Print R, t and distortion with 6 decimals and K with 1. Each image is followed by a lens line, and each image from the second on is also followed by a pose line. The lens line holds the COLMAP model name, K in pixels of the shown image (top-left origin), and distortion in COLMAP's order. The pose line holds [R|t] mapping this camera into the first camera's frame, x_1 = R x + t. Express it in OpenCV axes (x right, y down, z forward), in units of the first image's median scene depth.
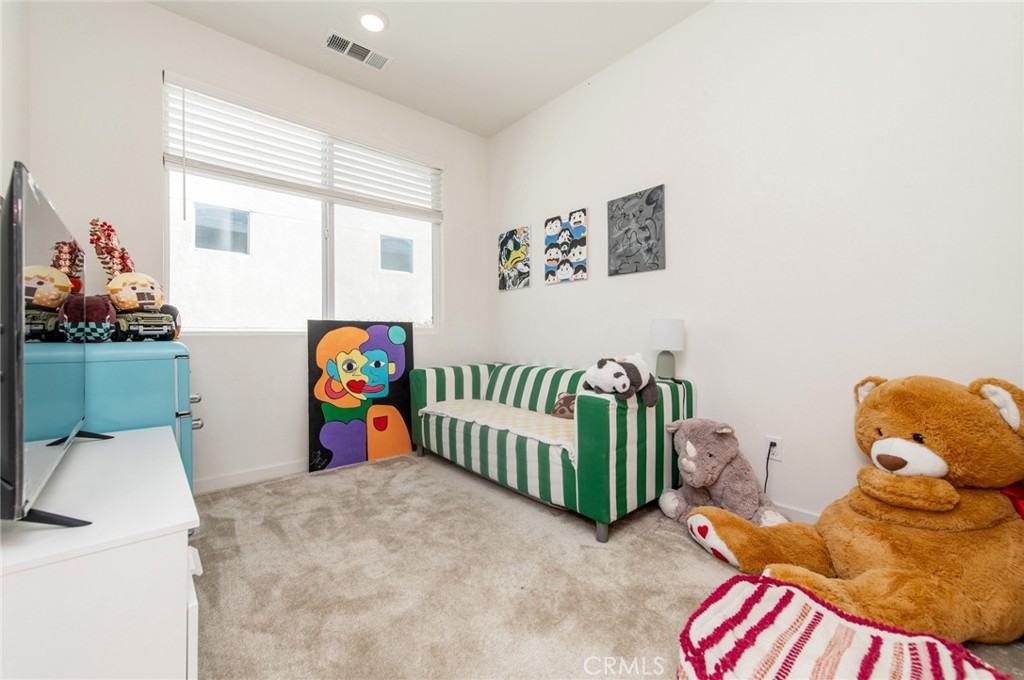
lens RADIAL K [[402.9, 0, 513.3], [0, 402.9, 336.2], [0, 0, 1]] dist [0.013105, -0.002342]
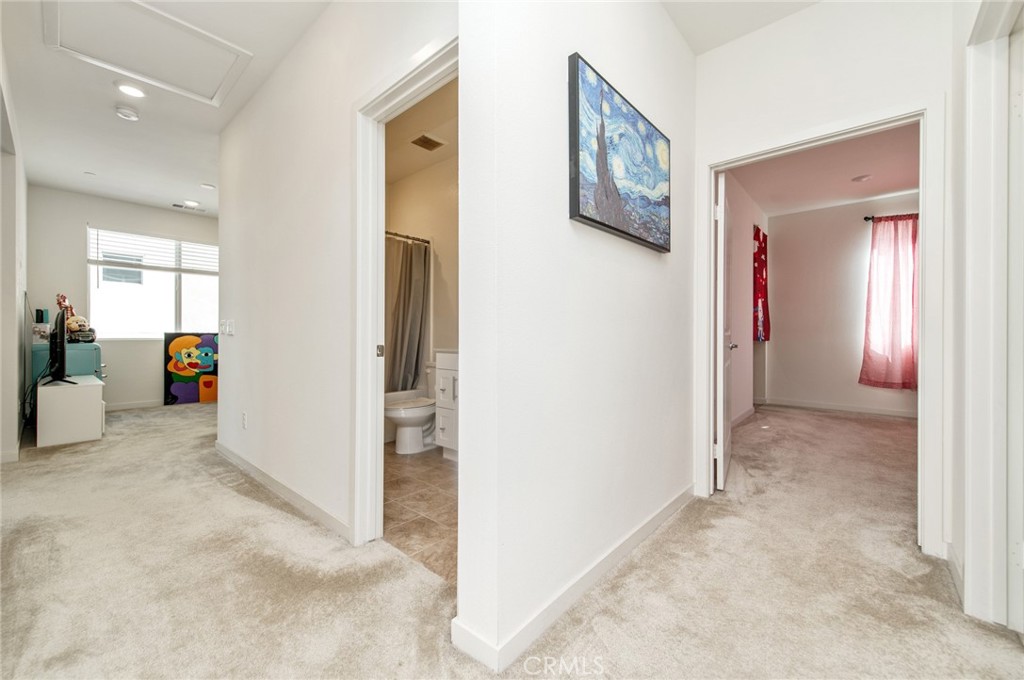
lens RADIAL K [[402.9, 0, 511.4], [0, 402.9, 339.4], [0, 0, 1]] dist [0.013105, -0.002342]
pose [[0.992128, -0.001813, 0.125218, 0.957557], [0.001614, 0.999997, 0.001683, -0.005971], [-0.125220, -0.001468, 0.992128, -1.236375]]
